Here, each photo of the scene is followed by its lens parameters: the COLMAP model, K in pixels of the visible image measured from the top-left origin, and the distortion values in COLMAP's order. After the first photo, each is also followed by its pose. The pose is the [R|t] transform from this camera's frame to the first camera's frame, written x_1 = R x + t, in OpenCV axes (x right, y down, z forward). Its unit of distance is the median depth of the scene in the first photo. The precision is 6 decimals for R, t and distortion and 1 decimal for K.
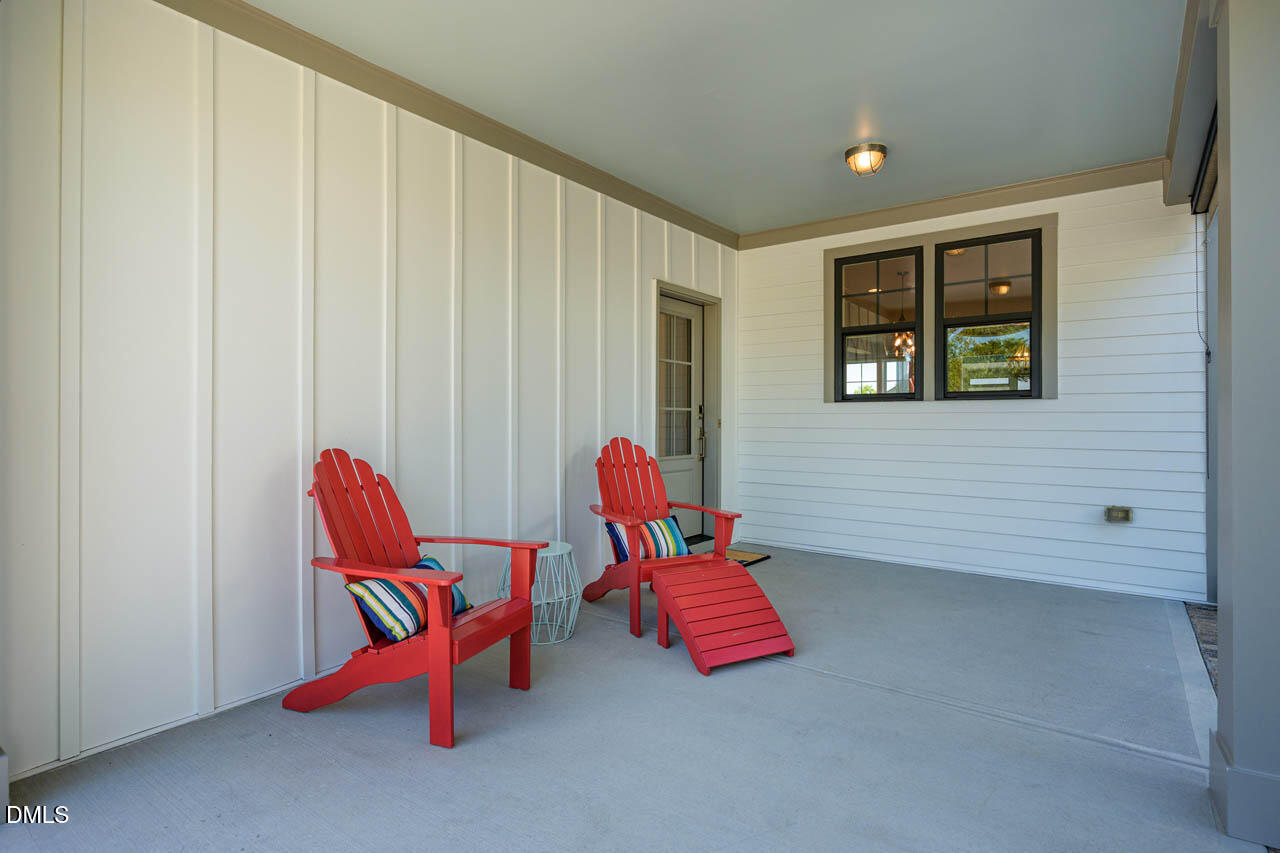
lens RADIAL K [[648.2, 0, 644.3], [0, 648.2, 421.0], [0, 0, 1]] dist [-0.000250, -0.000772]
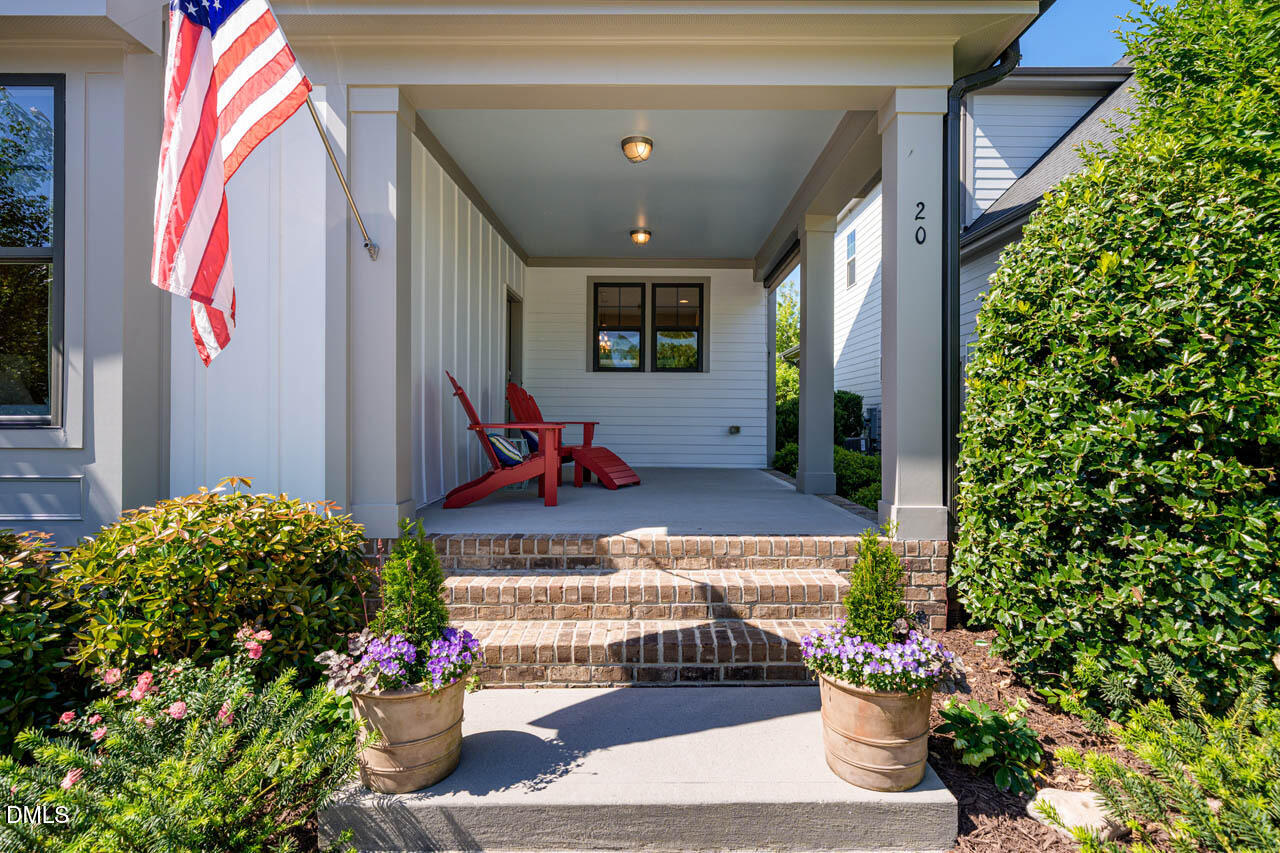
lens RADIAL K [[648.2, 0, 644.5], [0, 648.2, 419.5], [0, 0, 1]] dist [-0.000250, -0.000772]
pose [[0.803977, 0.003083, 0.594652, -0.608141], [-0.005209, 0.999985, 0.001858, 0.094012], [-0.594637, -0.004592, 0.803981, -0.402883]]
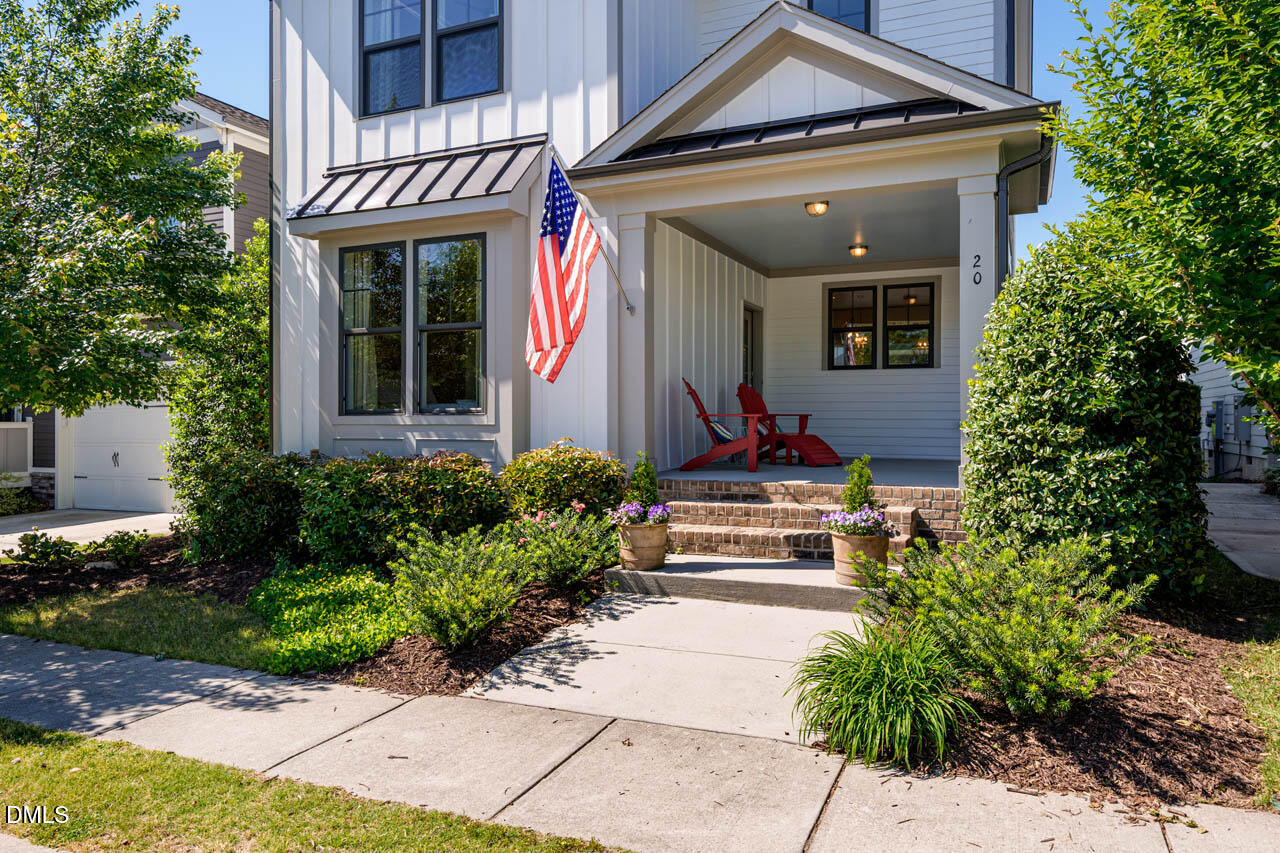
lens RADIAL K [[859.3, 0, 643.3], [0, 859.3, 432.1], [0, 0, 1]] dist [-0.001149, 0.000276]
pose [[0.976253, -0.000776, 0.216632, -0.760705], [-0.002054, 0.999915, 0.012837, 0.120032], [-0.216624, -0.012977, 0.976169, -1.270767]]
